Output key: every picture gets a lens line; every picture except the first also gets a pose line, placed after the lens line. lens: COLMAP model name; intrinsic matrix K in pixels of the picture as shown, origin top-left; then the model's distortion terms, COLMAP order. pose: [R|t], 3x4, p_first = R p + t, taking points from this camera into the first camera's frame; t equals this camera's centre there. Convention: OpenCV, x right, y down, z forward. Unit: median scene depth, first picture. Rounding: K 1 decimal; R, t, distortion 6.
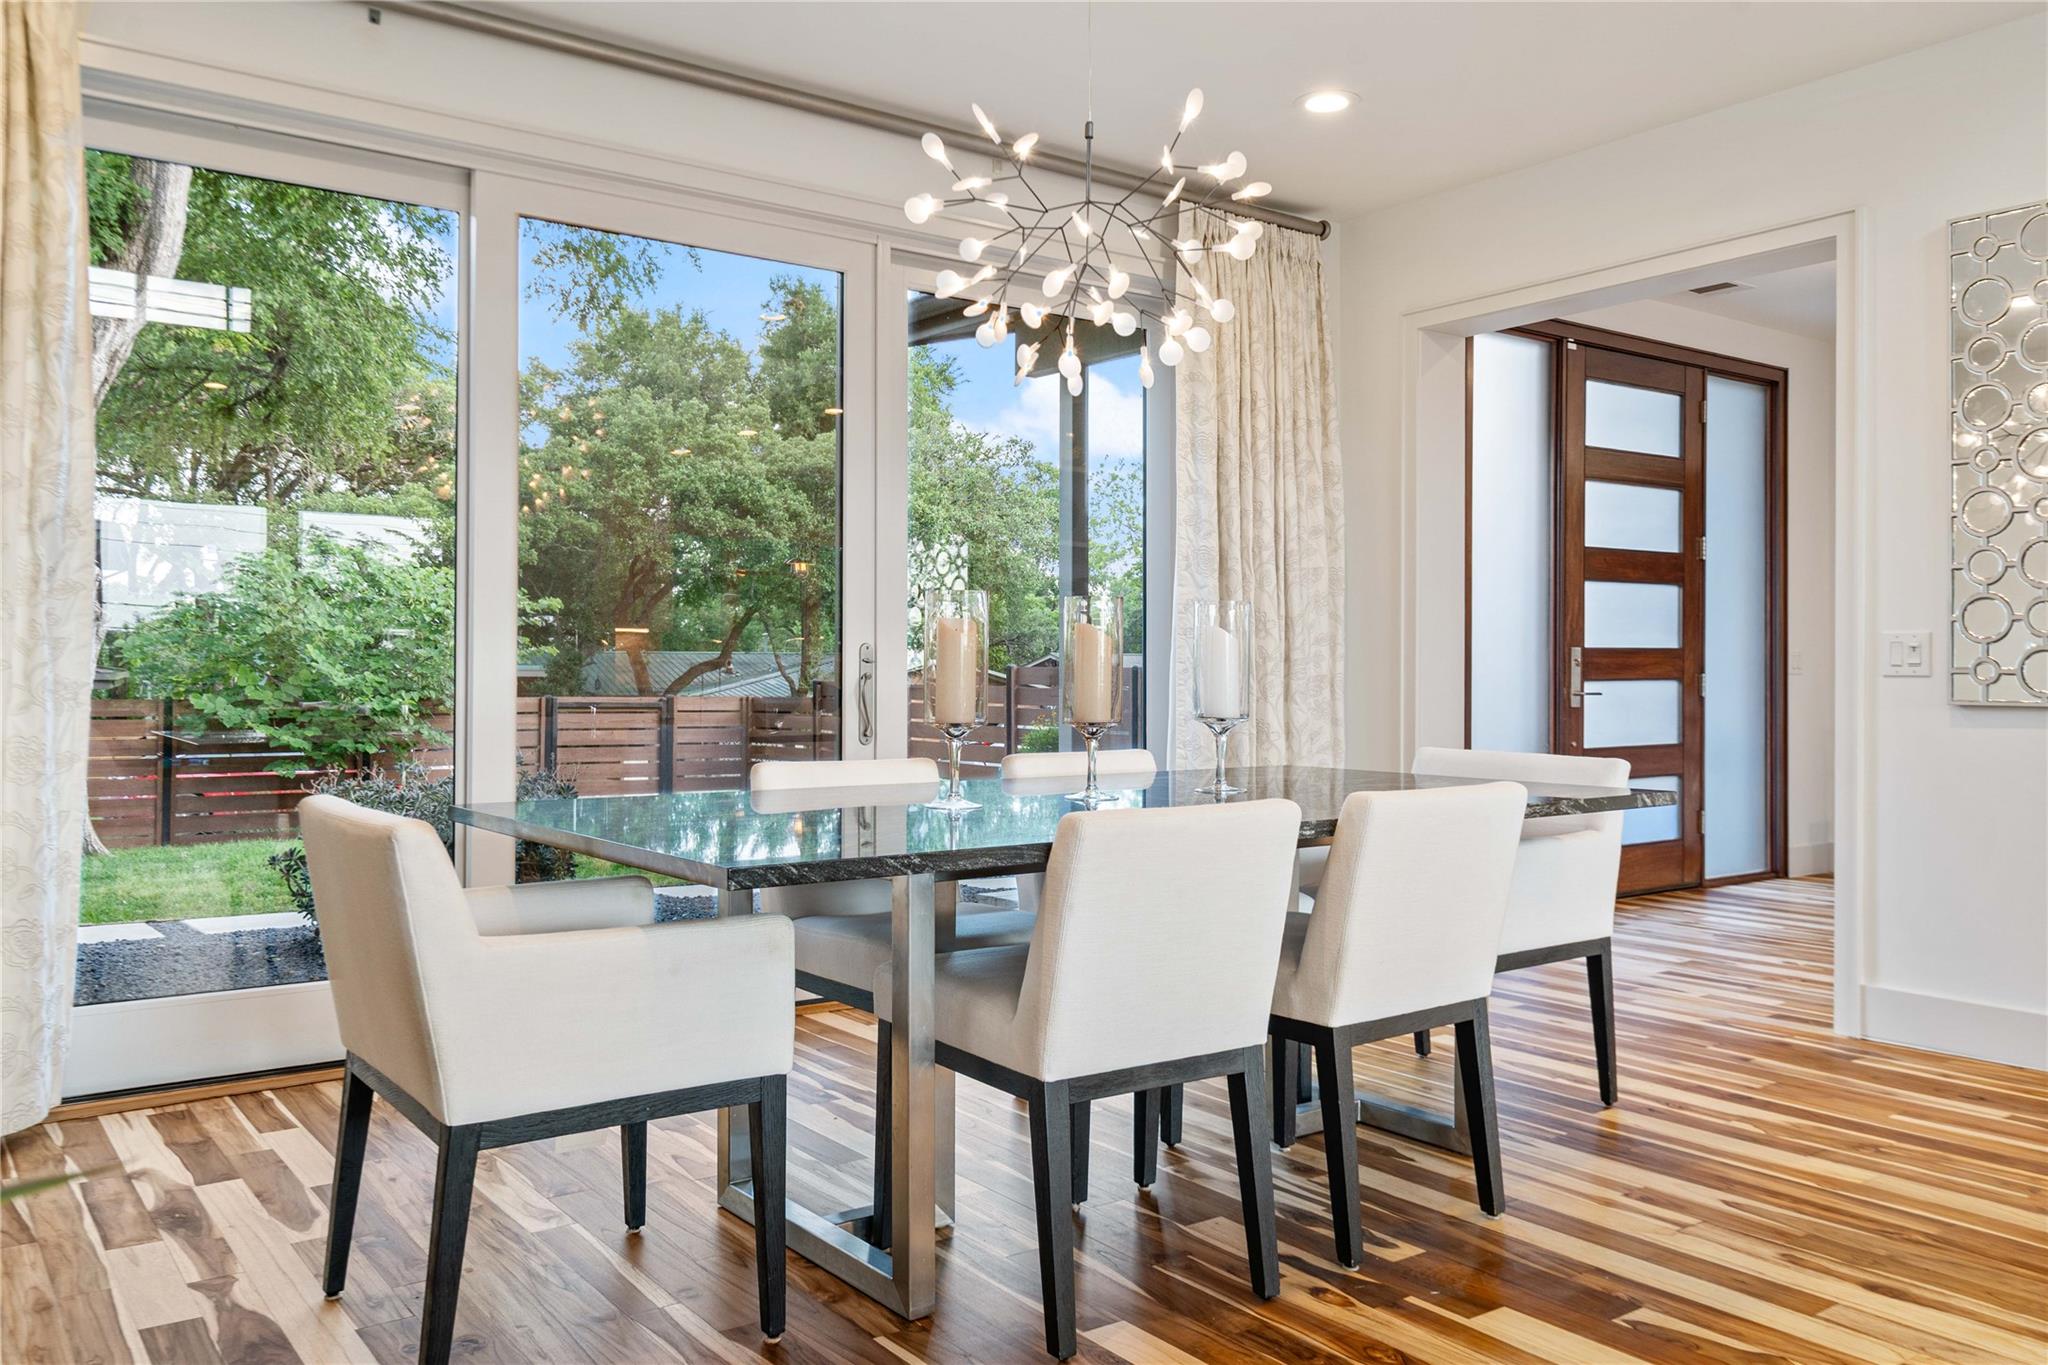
lens RADIAL K [[1592.3, 0, 1020.3], [0, 1592.3, 679.6], [0, 0, 1]] dist [-0.011198, 0.000753]
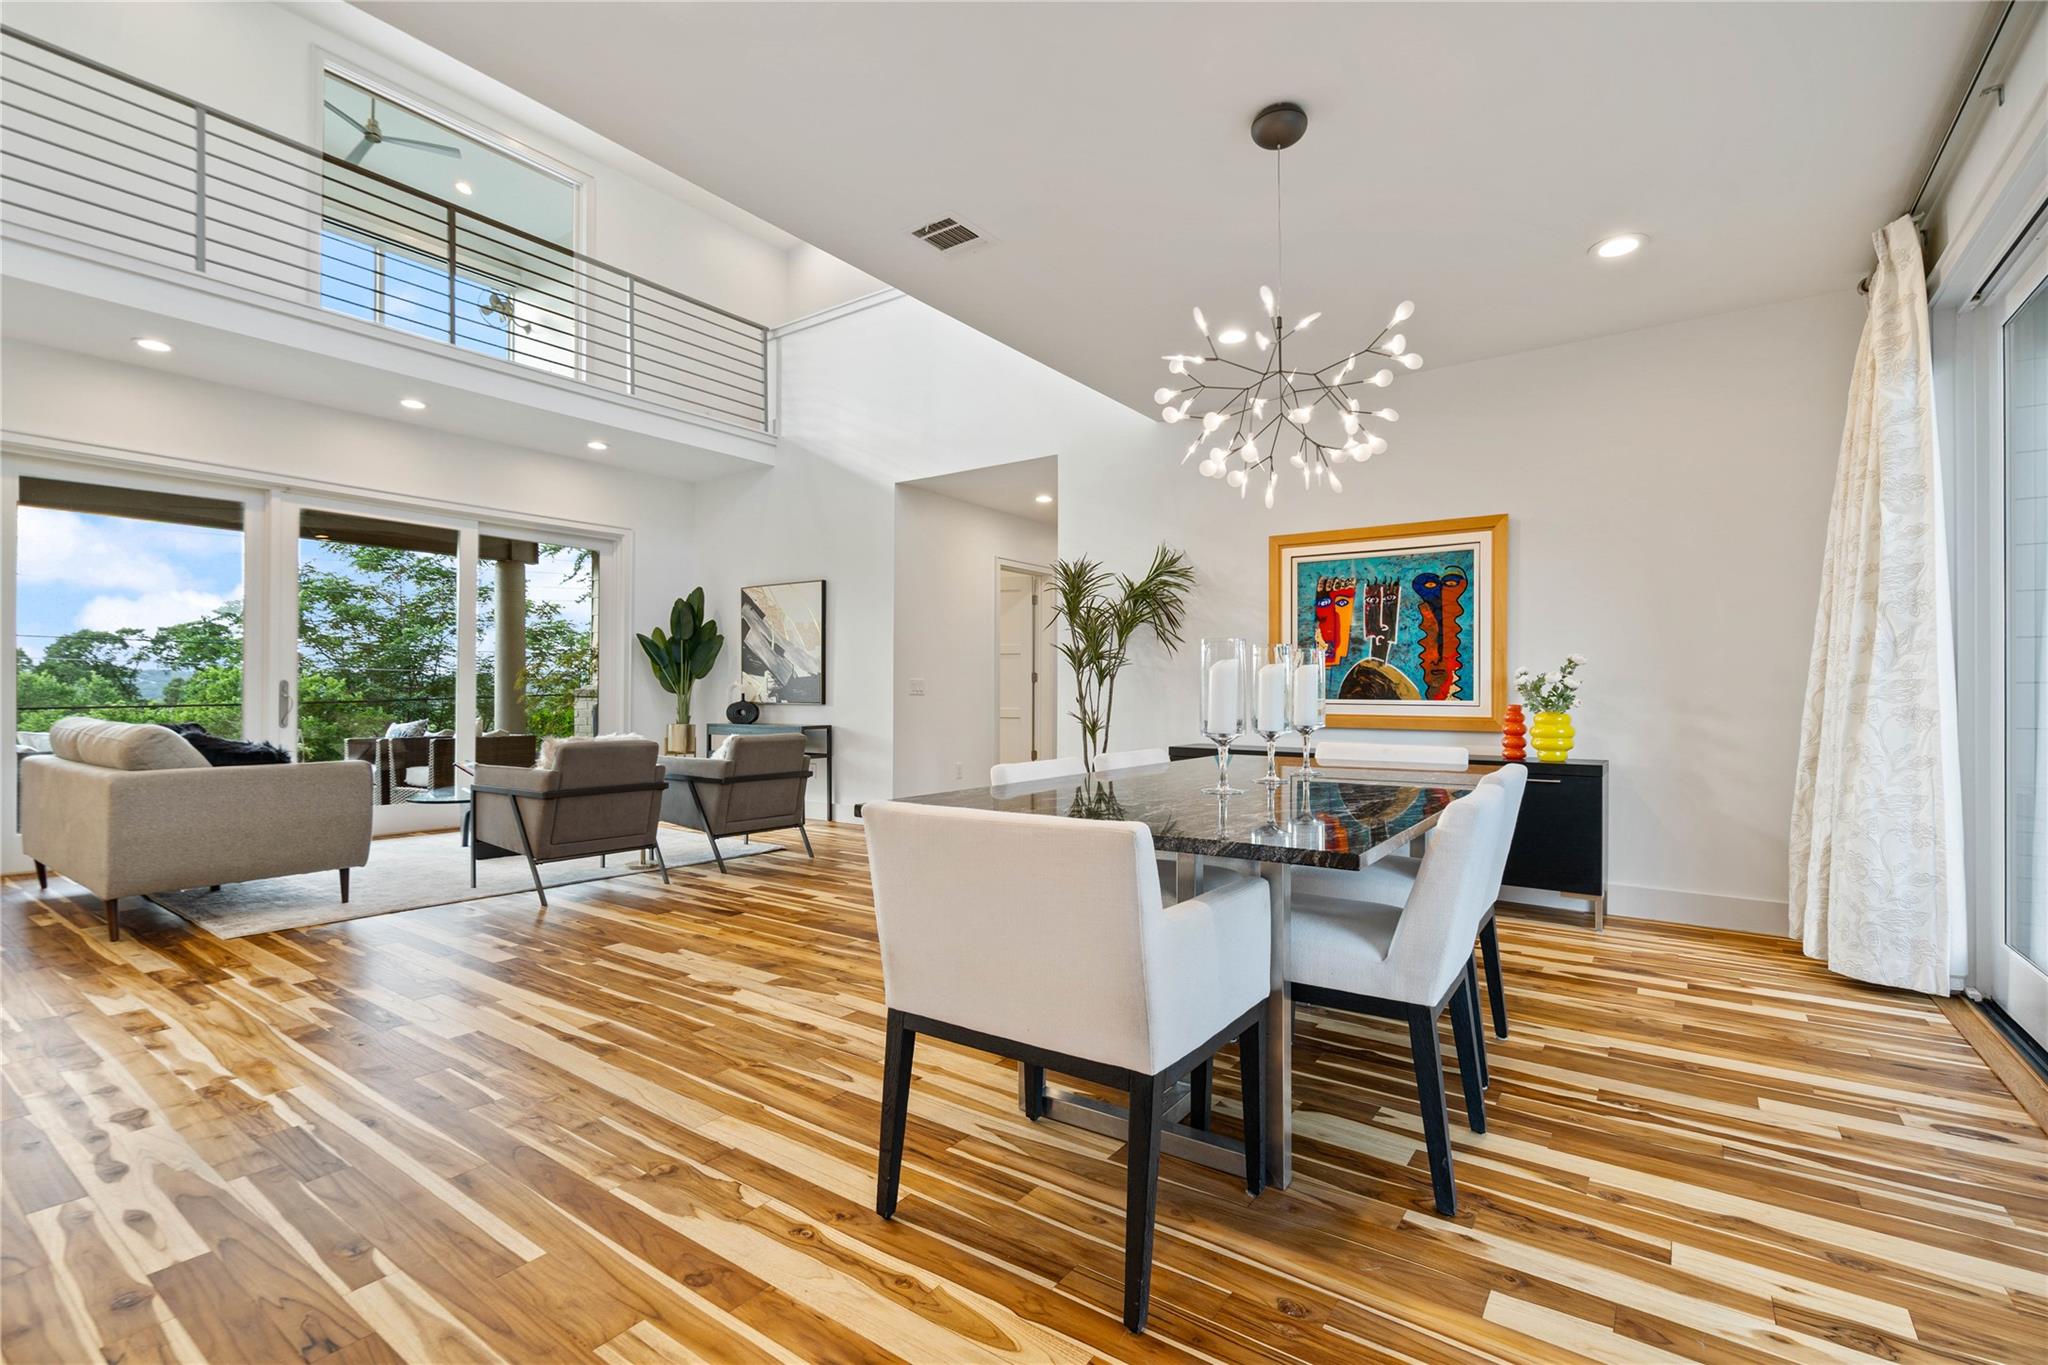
lens RADIAL K [[936.6, 0, 1027.0], [0, 936.6, 687.0], [0, 0, 1]] dist [-0.000400, -0.000774]
pose [[-0.946863, -0.007297, -0.321556, 0.571477], [-0.009129, 0.999950, 0.004190, -0.017502], [0.321509, 0.006903, -0.946881, 1.845219]]
